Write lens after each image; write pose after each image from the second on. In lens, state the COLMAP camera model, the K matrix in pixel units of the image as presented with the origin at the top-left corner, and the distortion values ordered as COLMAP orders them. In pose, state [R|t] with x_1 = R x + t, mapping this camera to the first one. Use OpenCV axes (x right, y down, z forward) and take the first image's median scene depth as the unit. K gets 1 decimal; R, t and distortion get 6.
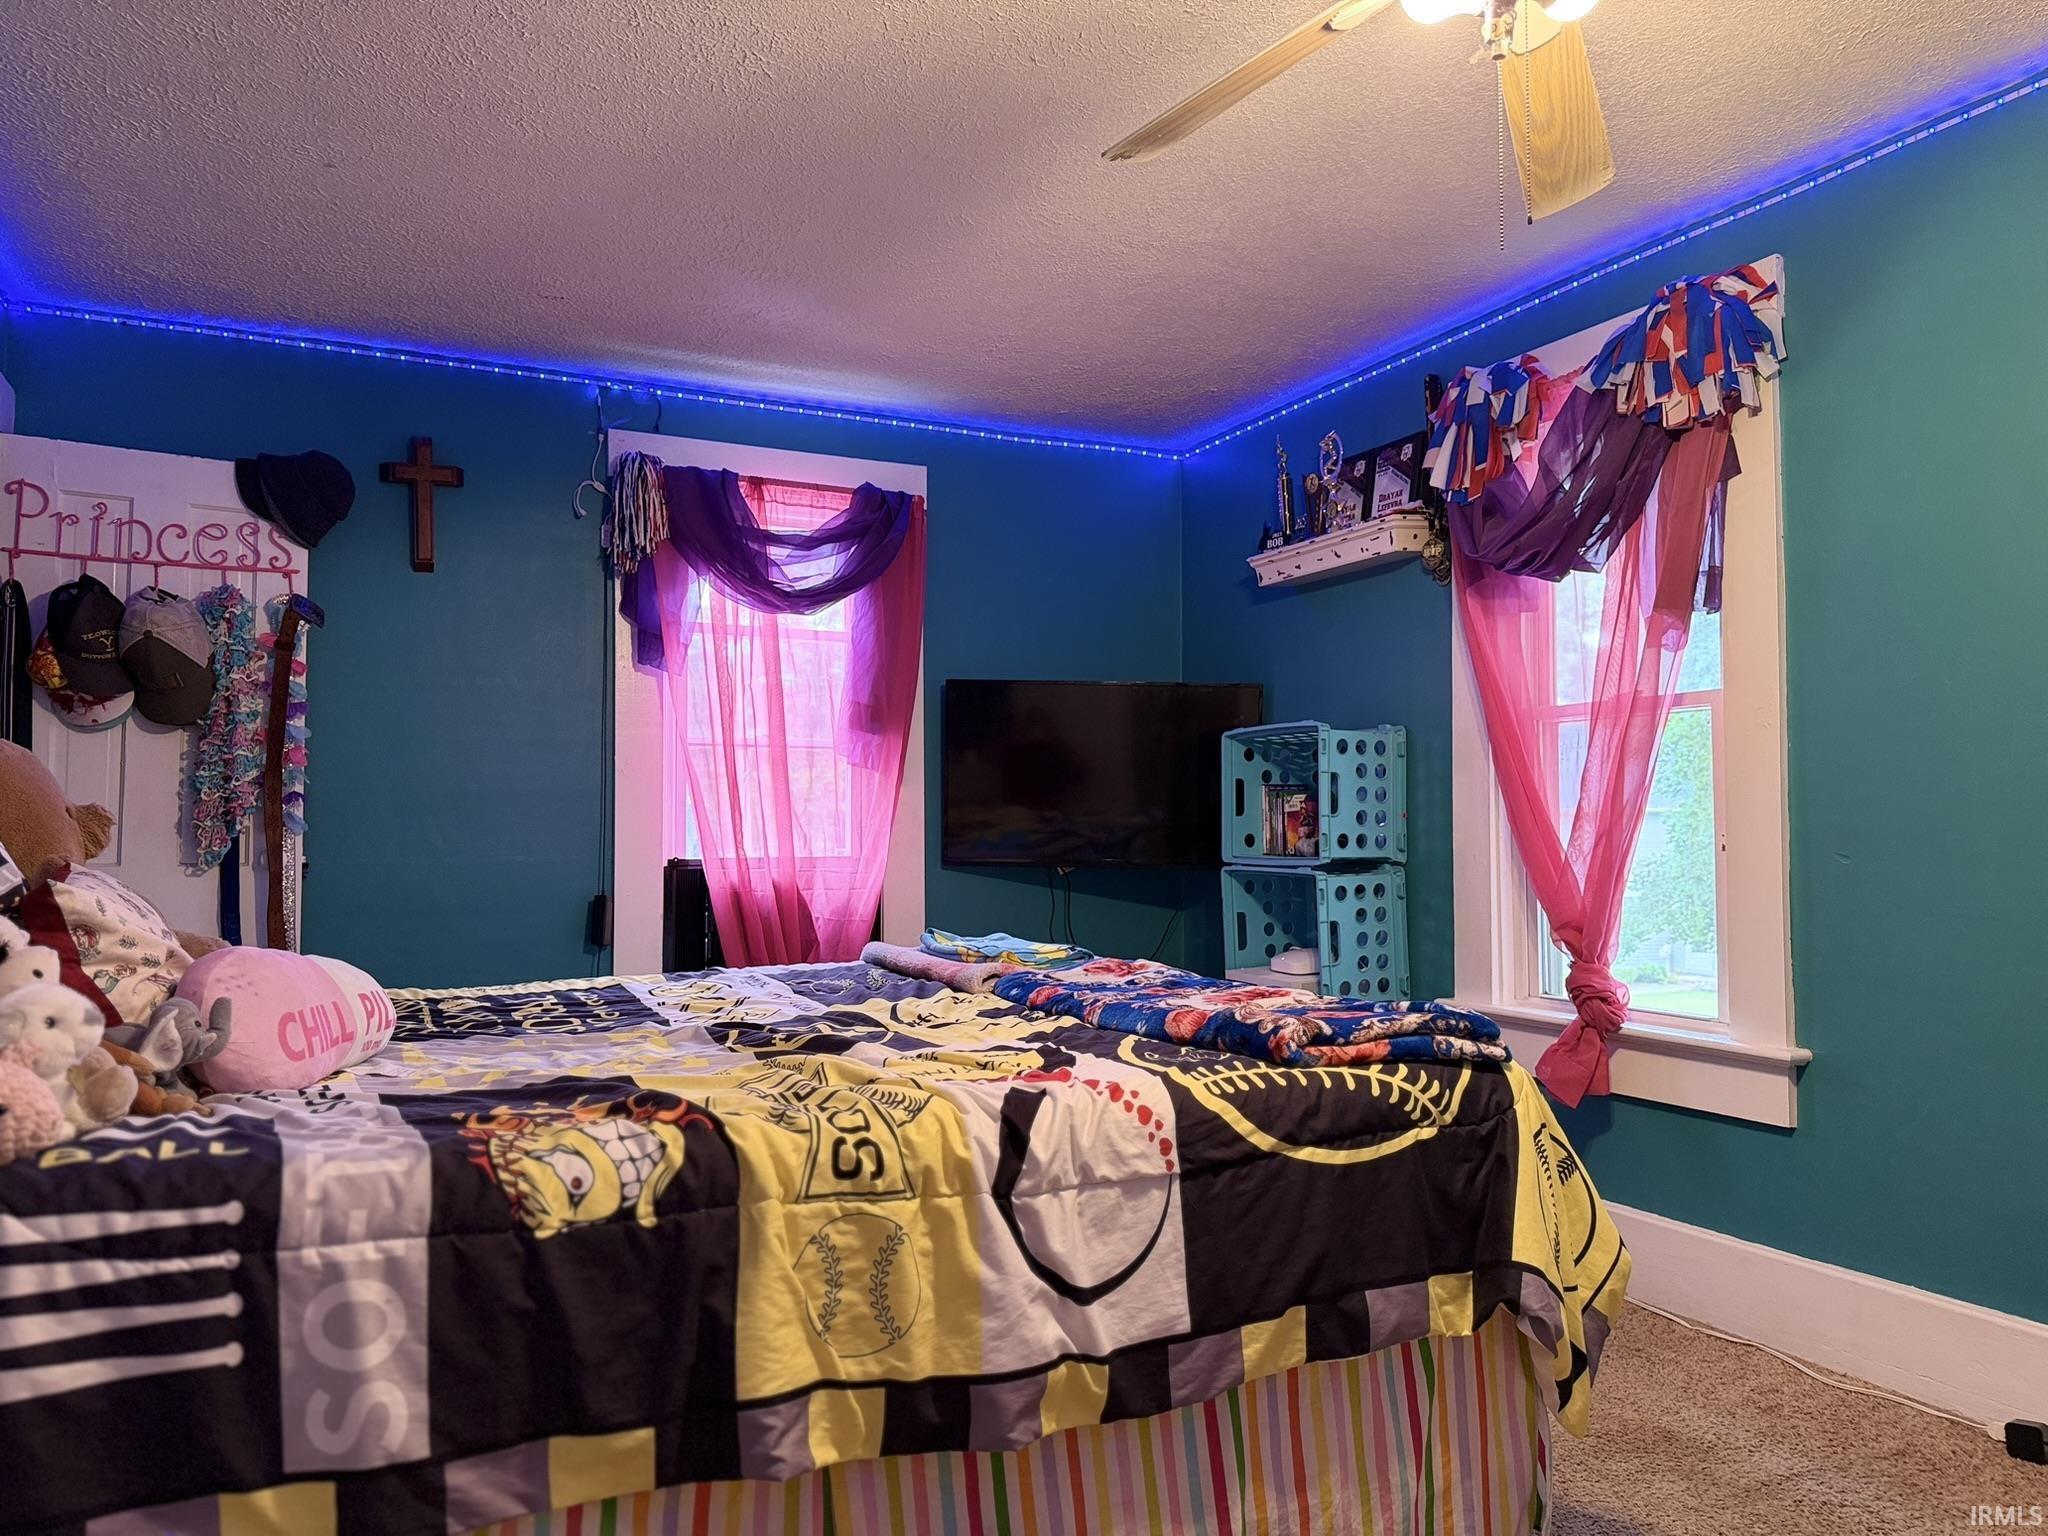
lens RADIAL K [[1442.6, 0, 977.7], [0, 1442.6, 771.5], [0, 0, 1]] dist [0.060980, -0.038667]
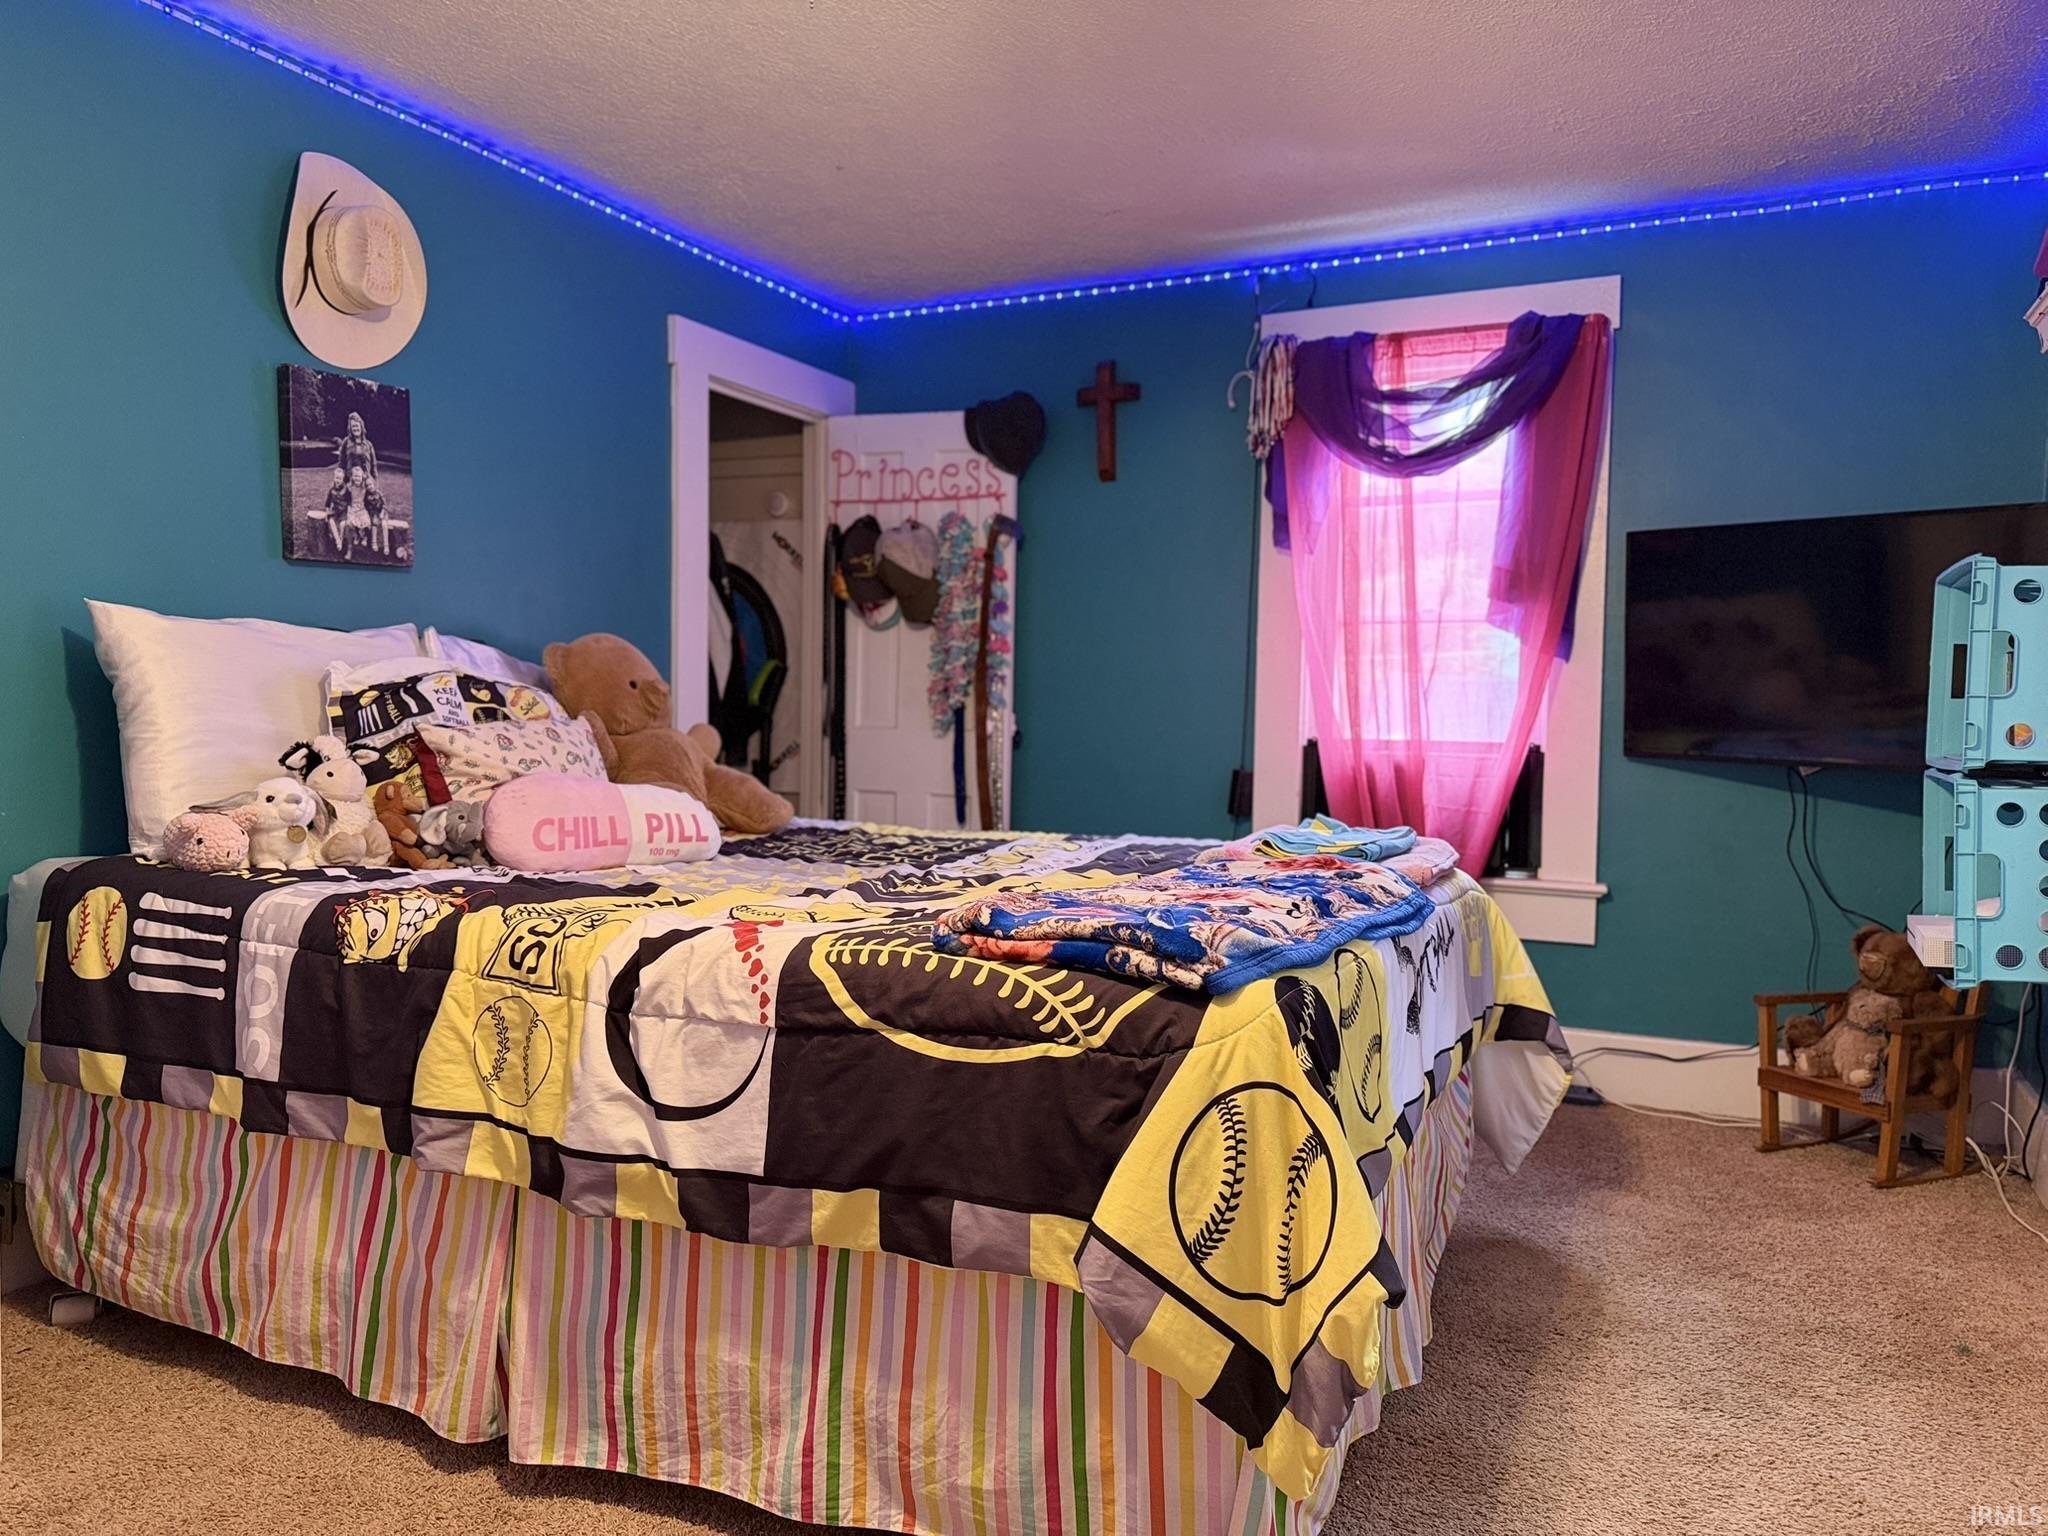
lens RADIAL K [[1442.6, 0, 1013.7], [0, 1442.6, 754.4], [0, 0, 1]] dist [0.060980, -0.038667]
pose [[0.629674, 0.034808, -0.776079, 0.957298], [0.014741, 0.998280, 0.056734, 0.025036], [0.776719, -0.047164, 0.628079, 0.456361]]
